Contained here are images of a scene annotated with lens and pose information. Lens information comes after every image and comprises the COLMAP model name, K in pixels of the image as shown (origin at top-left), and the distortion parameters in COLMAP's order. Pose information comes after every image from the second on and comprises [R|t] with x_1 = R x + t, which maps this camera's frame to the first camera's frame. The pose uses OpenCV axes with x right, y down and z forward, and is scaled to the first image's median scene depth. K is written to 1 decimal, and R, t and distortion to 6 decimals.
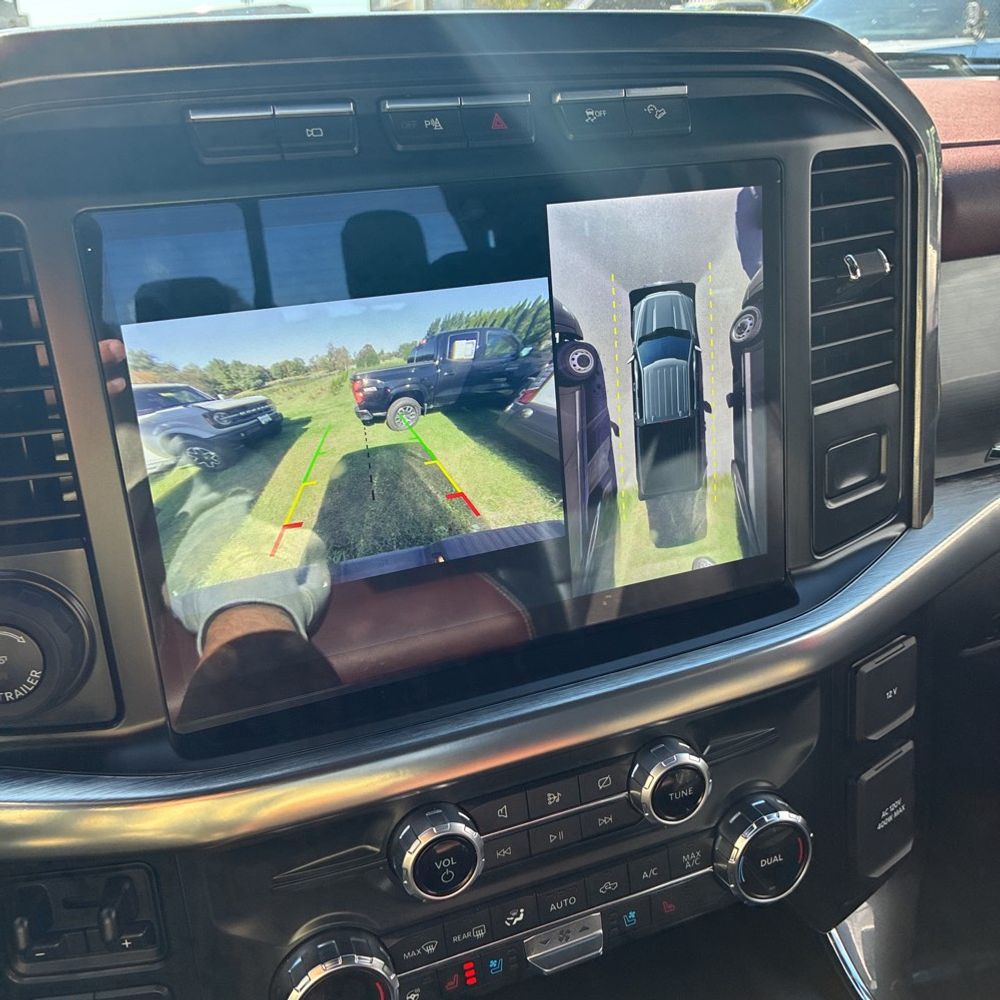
lens RADIAL K [[1008.7, 0, 493.2], [0, 1008.7, 500.5], [0, 0, 1]] dist [0.020513, 0.000000]
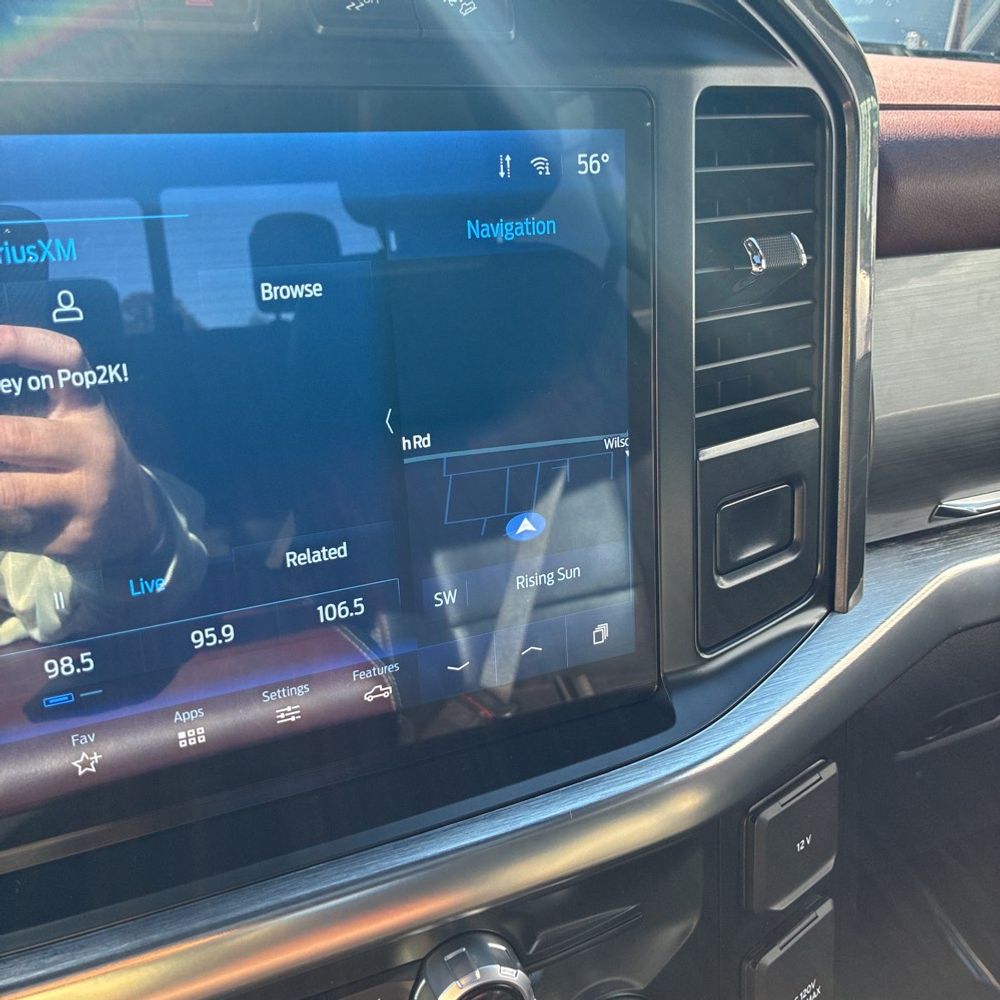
lens RADIAL K [[1008.7, 0, 496.5], [0, 1008.7, 504.1], [0, 0, 1]] dist [0.020513, 0.000000]
pose [[0.998168, 0.017837, 0.057820, 0.132229], [-0.017025, 0.999750, -0.014509, -0.040975], [-0.058064, 0.013498, 0.998222, 0.295025]]
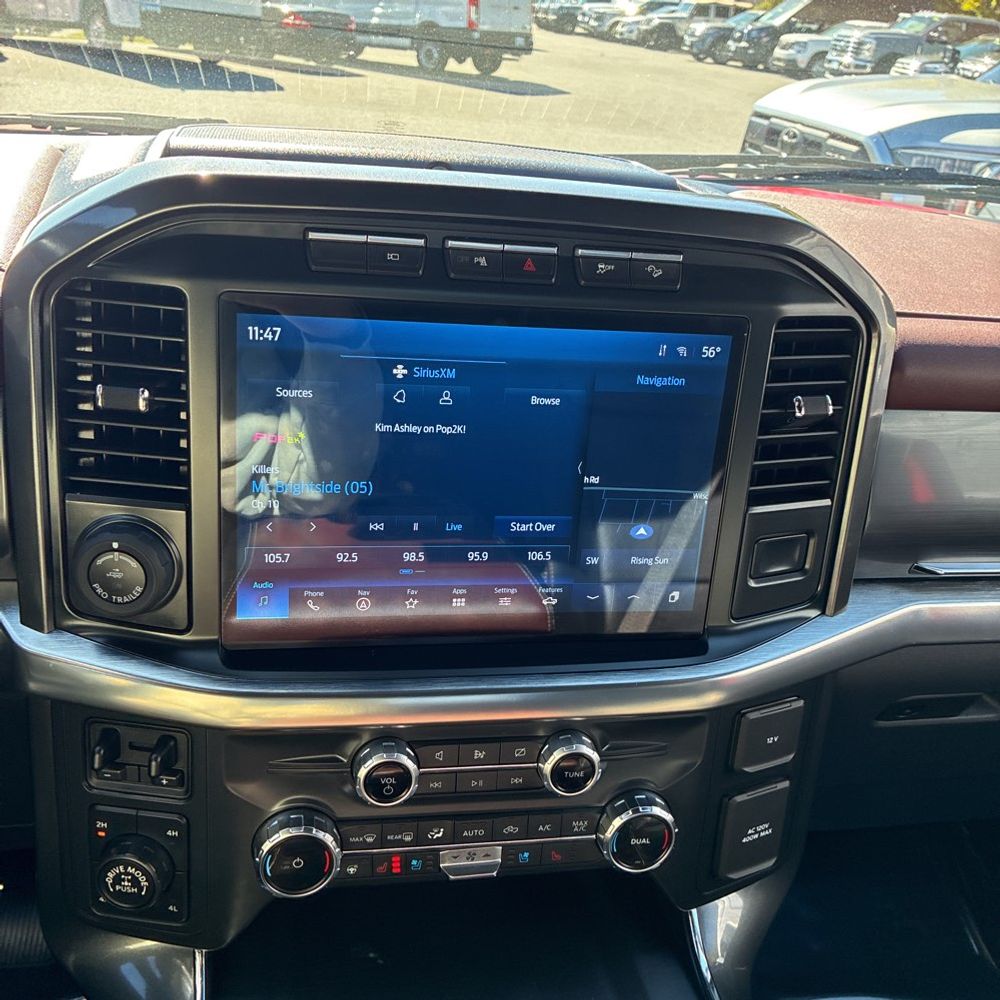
lens RADIAL K [[1008.7, 0, 498.2], [0, 1008.7, 493.9], [0, 0, 1]] dist [0.020513, 0.000000]
pose [[0.972872, 0.200317, -0.115730, 0.152374], [-0.197418, 0.979654, 0.036116, -0.091731], [0.120610, -0.012289, 0.992624, -0.302711]]
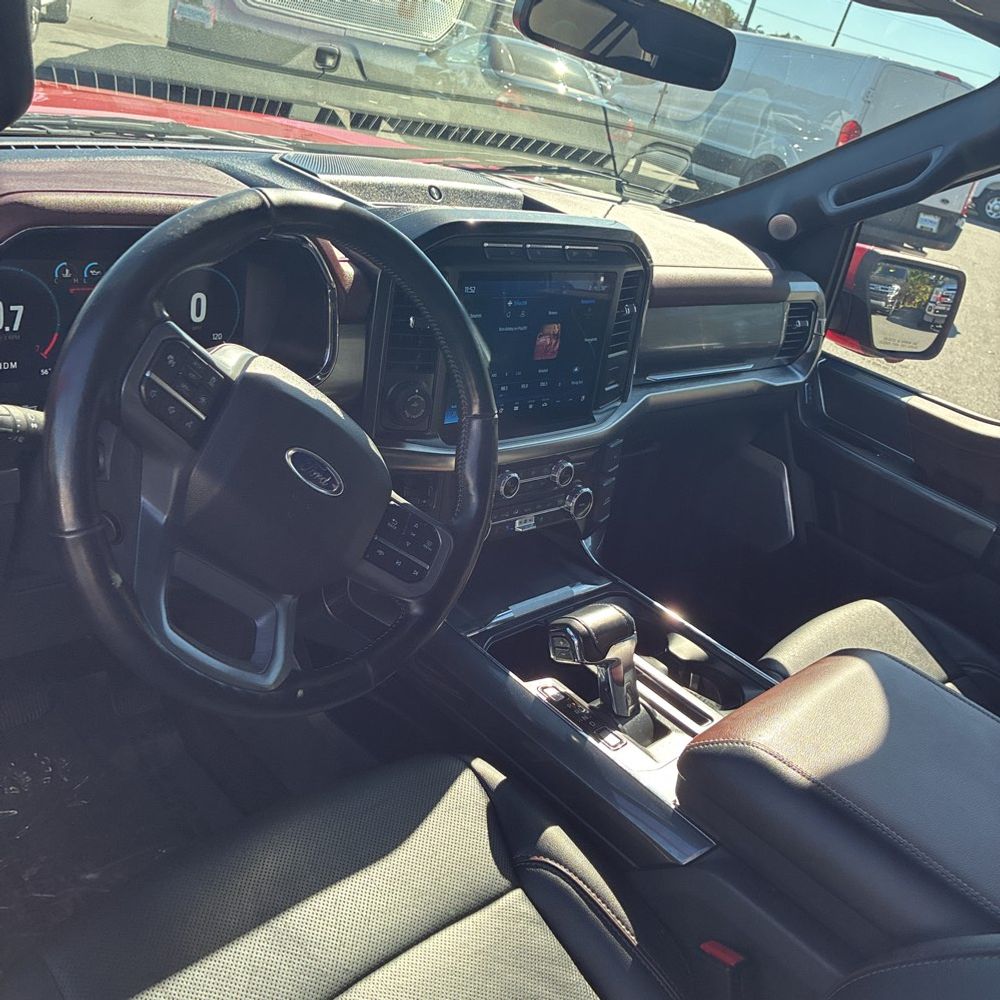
lens RADIAL K [[1008.7, 0, 499.1], [0, 1008.7, 500.8], [0, 0, 1]] dist [0.020513, 0.000000]
pose [[0.891587, 0.067233, 0.447830, -1.235495], [-0.114975, 0.990121, 0.080258, 0.126619], [-0.438010, -0.123046, 0.890509, -1.496428]]
